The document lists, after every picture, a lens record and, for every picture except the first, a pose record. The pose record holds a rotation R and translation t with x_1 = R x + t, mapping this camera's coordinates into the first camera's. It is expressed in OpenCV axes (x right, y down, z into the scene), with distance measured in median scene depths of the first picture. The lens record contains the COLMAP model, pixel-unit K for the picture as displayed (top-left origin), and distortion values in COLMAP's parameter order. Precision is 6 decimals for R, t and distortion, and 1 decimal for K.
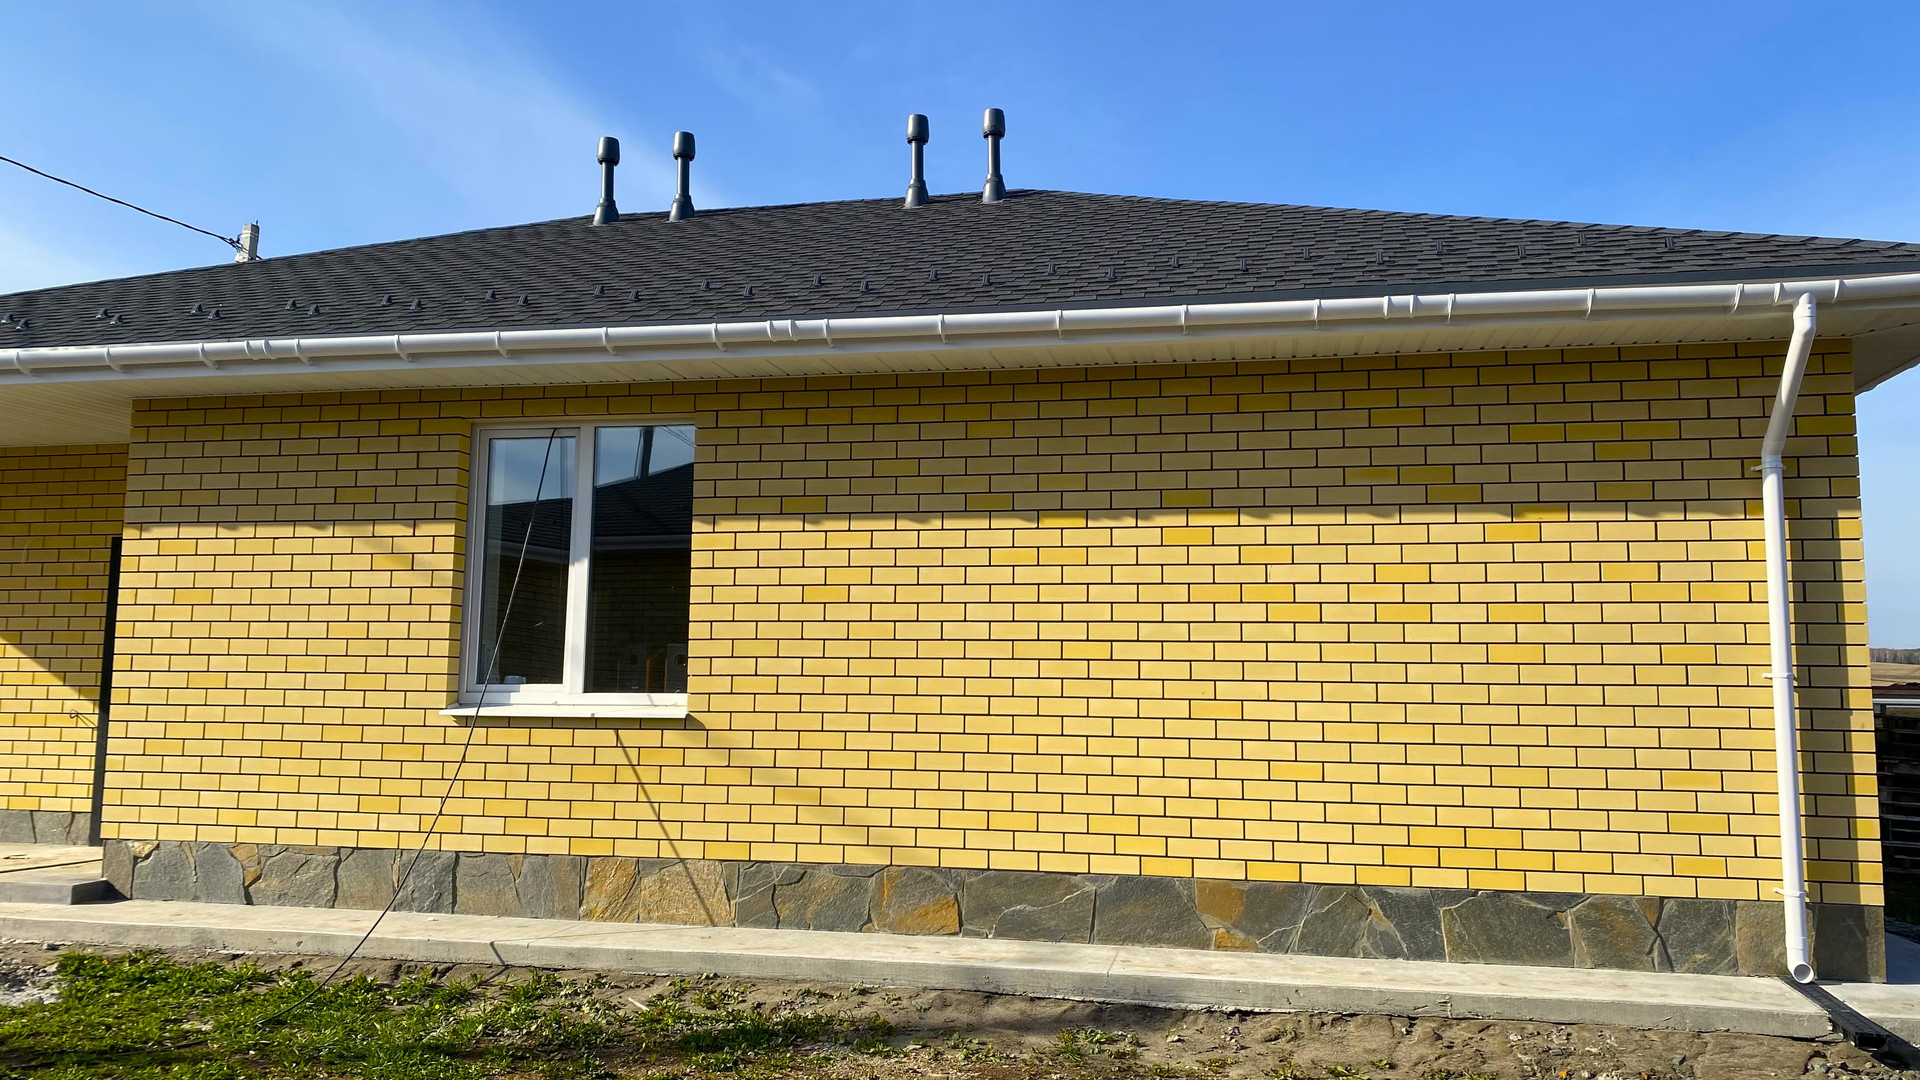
lens RADIAL K [[1435.0, 0, 953.8], [0, 1435.0, 531.3], [0, 0, 1]] dist [0.132957, -0.192955]
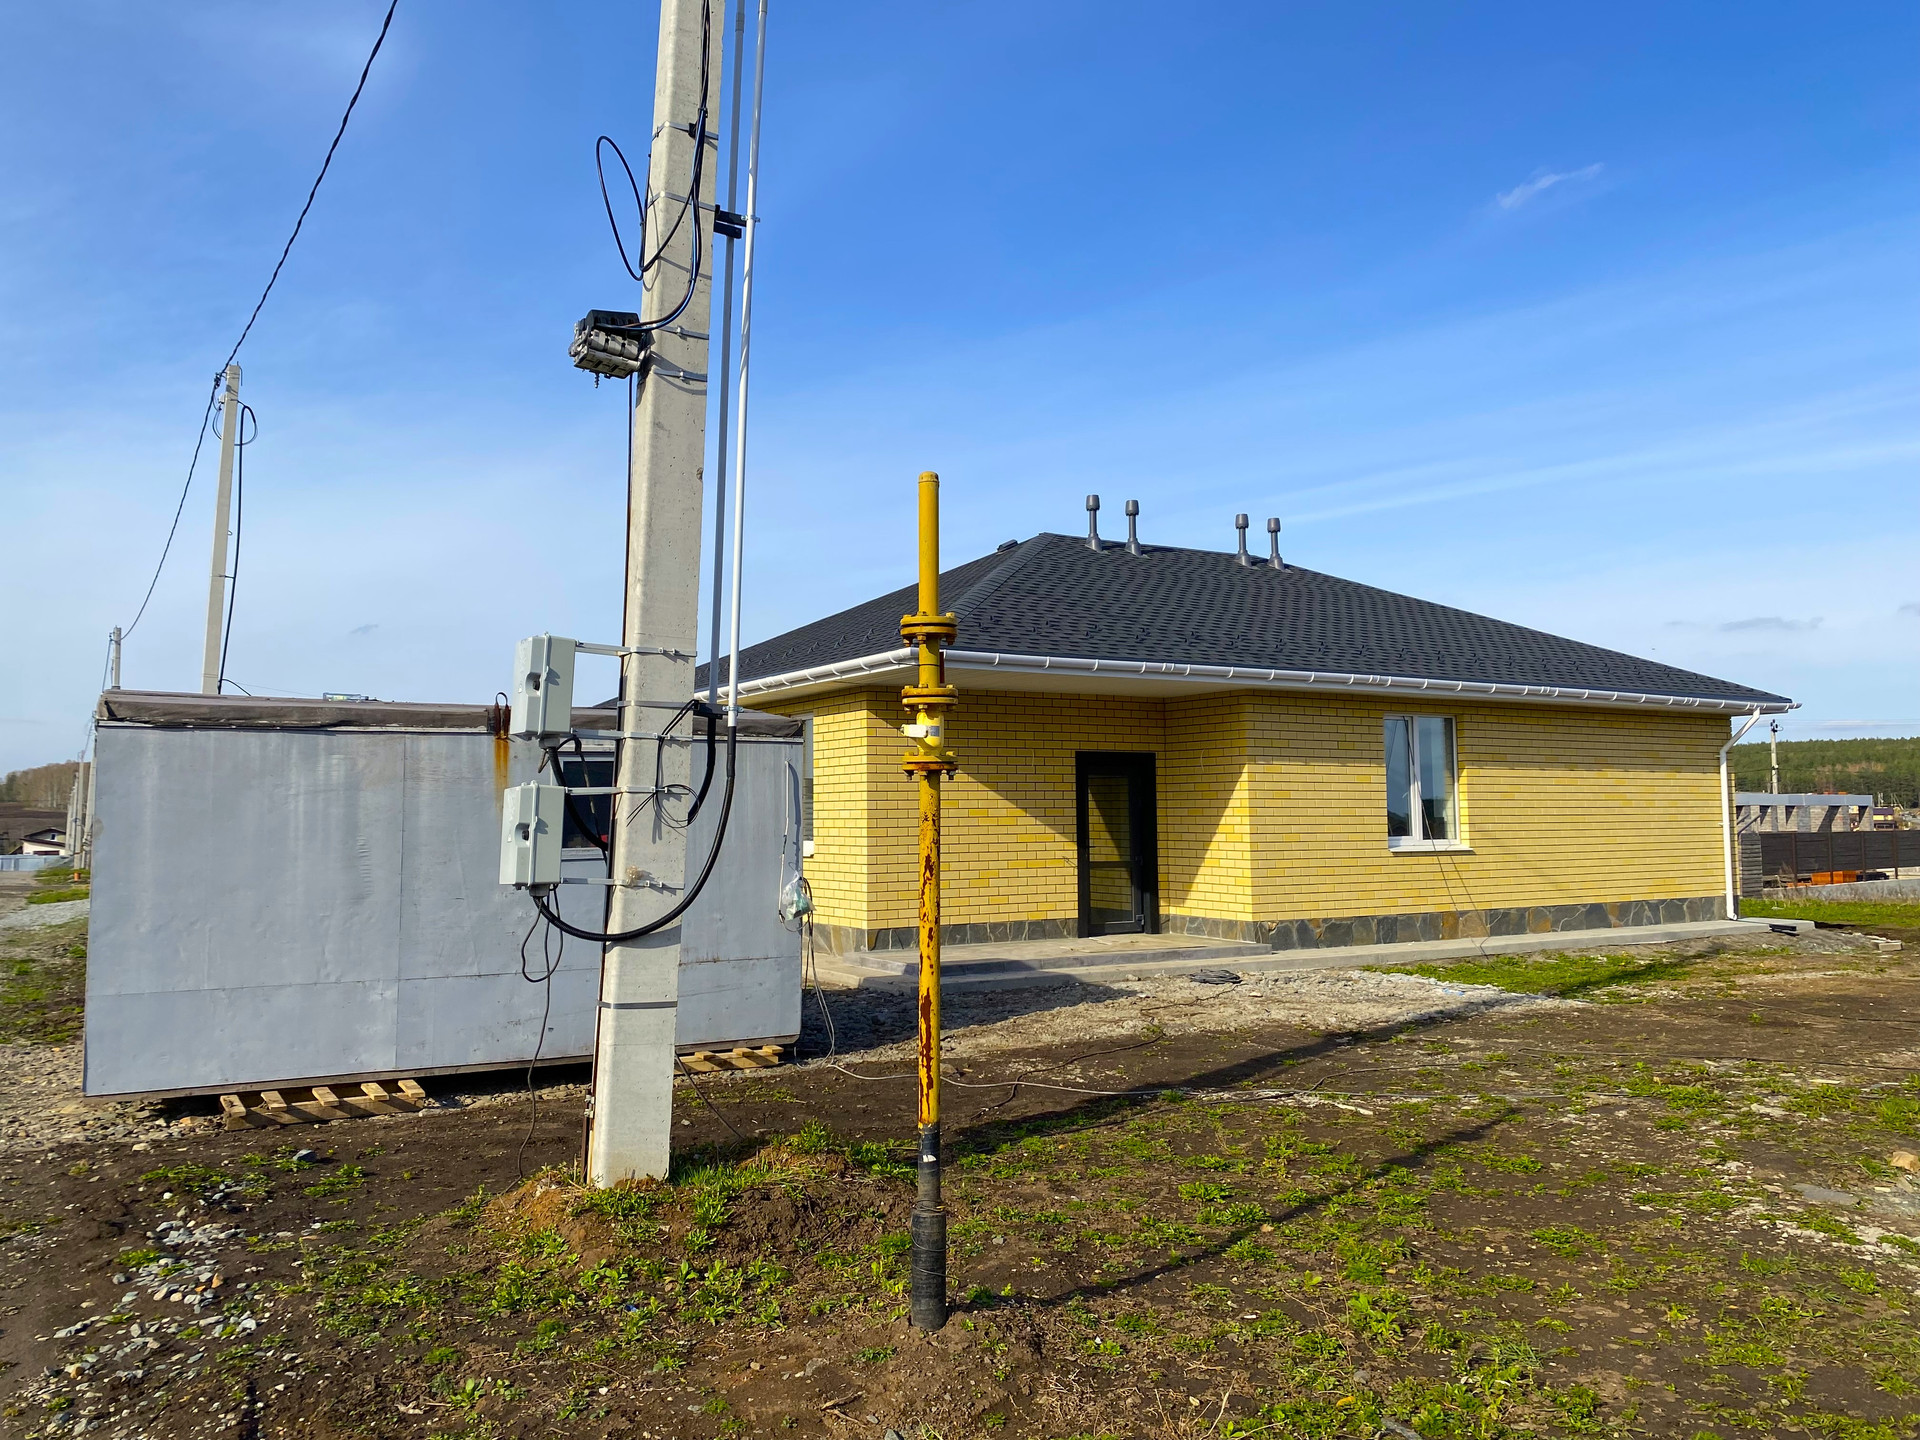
lens RADIAL K [[1440.7, 0, 954.2], [0, 1440.7, 700.9], [0, 0, 1]] dist [0.107557, -0.178142]
pose [[0.718952, 0.039047, 0.693962, -2.469955], [-0.060324, 0.998159, 0.006333, -0.074428], [-0.692437, -0.046415, 0.719984, -0.089622]]
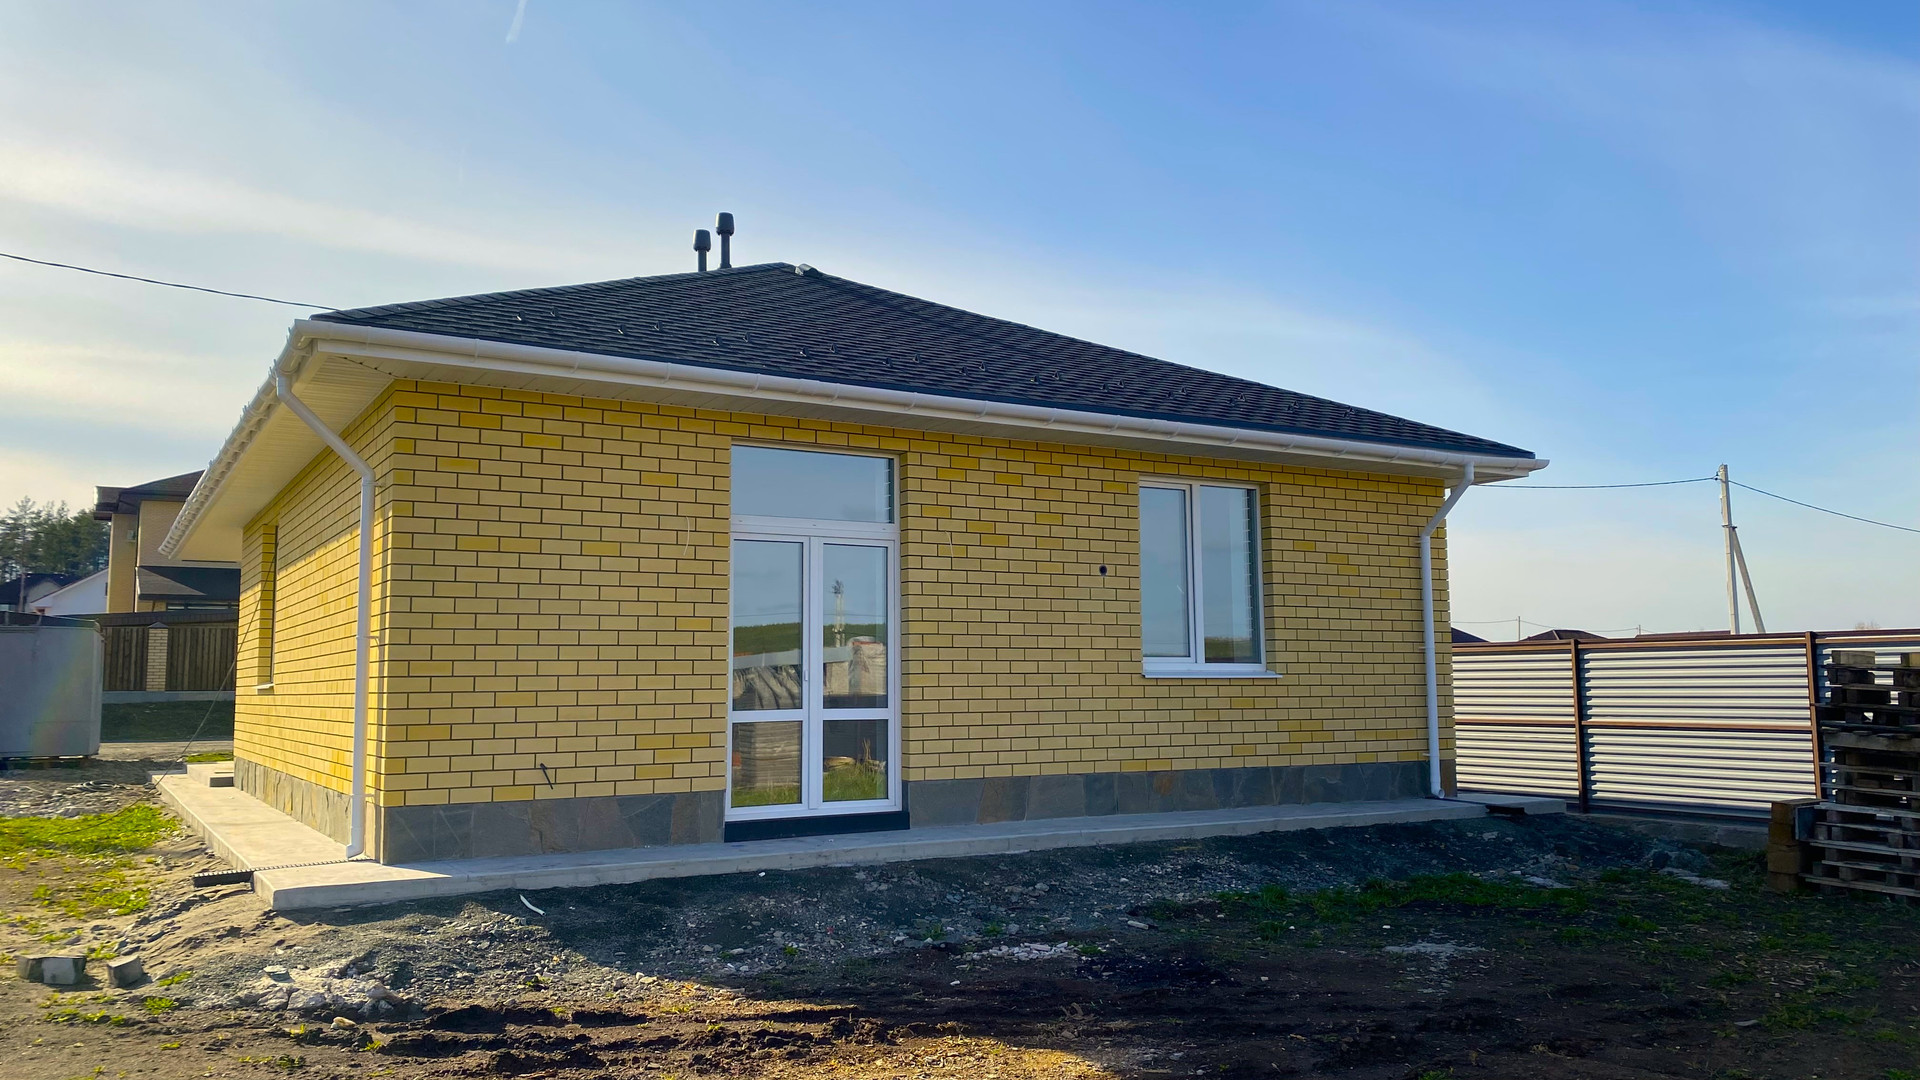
lens RADIAL K [[1435.0, 0, 953.8], [0, 1435.0, 531.3], [0, 0, 1]] dist [0.132957, -0.192955]
pose [[0.678727, -0.096433, -0.728032, 1.713902], [0.098281, 0.994351, -0.040083, 0.095410], [0.727784, -0.044346, 0.684371, 0.418585]]
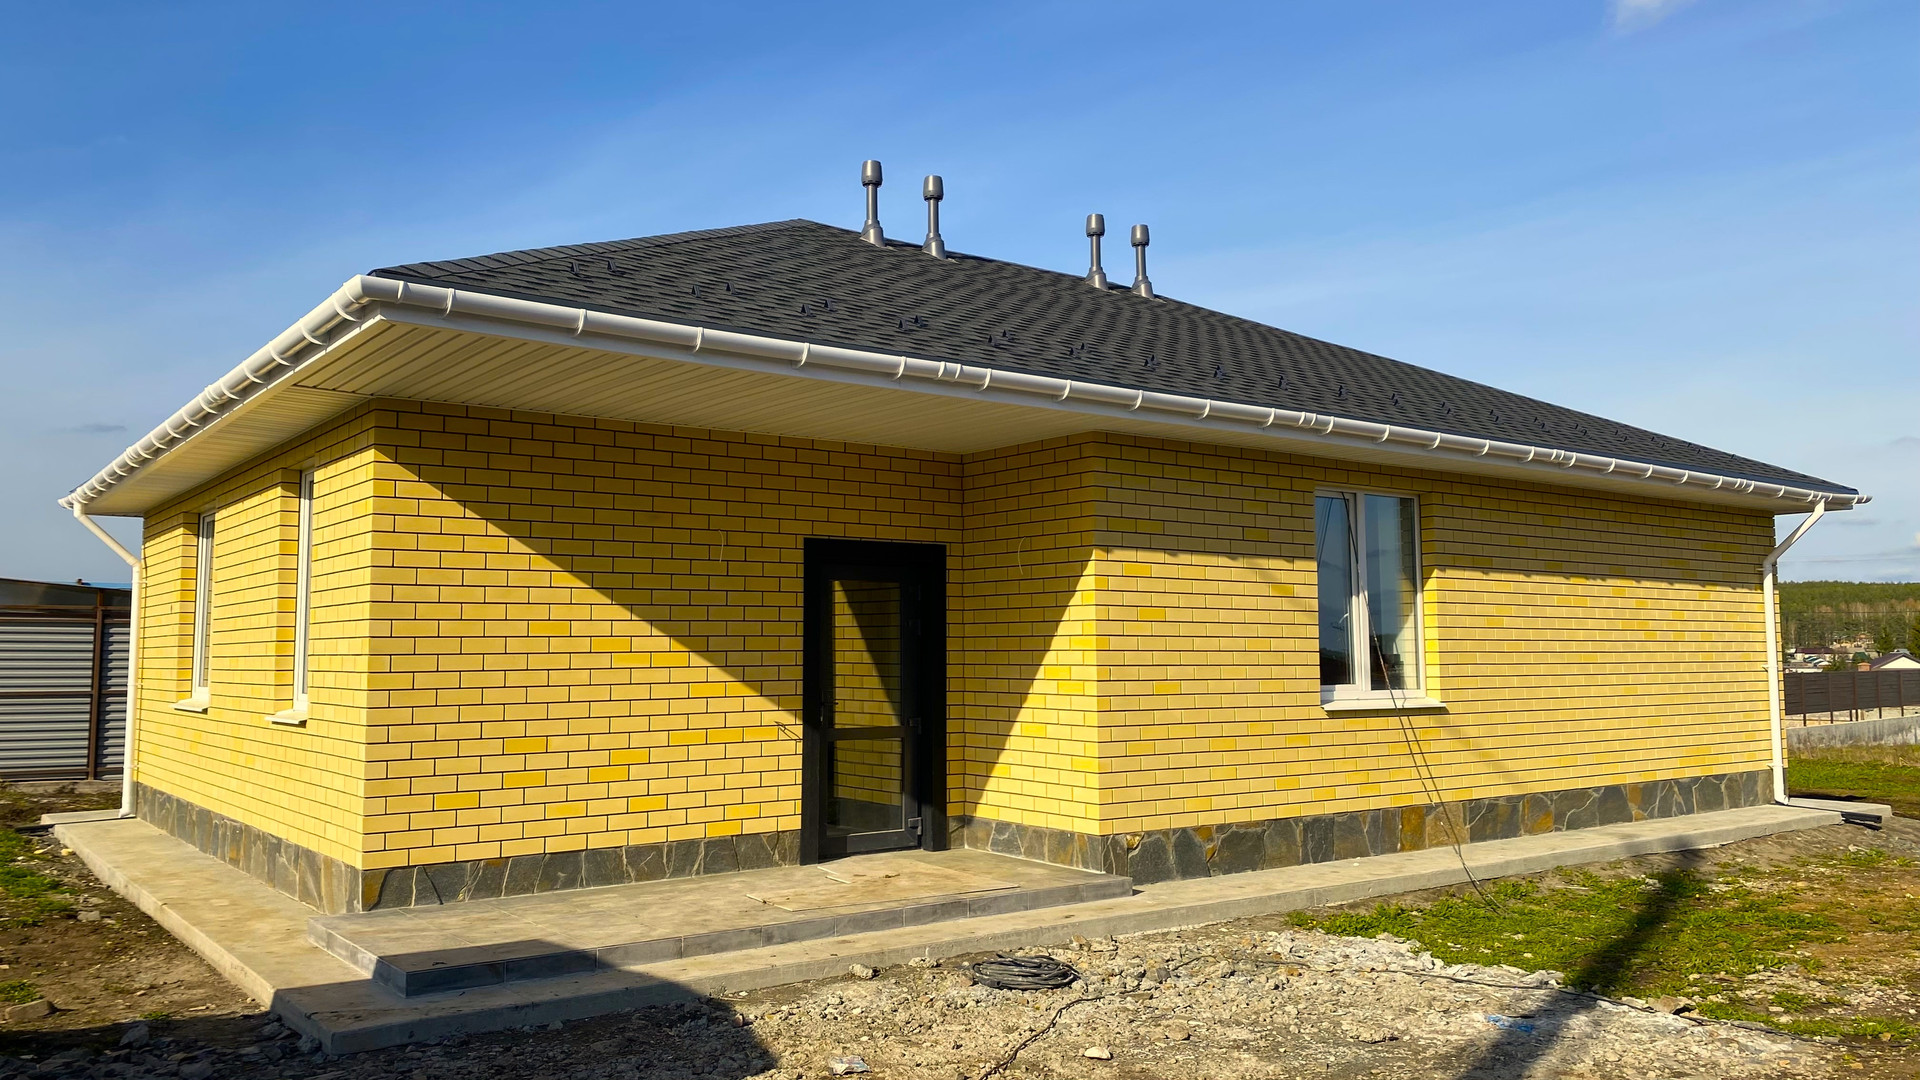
lens RADIAL K [[1435.0, 0, 953.8], [0, 1435.0, 531.3], [0, 0, 1]] dist [0.132957, -0.192955]
pose [[0.650609, 0.051000, 0.757698, -1.672844], [-0.071490, 0.997425, -0.005749, -0.002298], [-0.756040, -0.050427, 0.652580, 0.441702]]
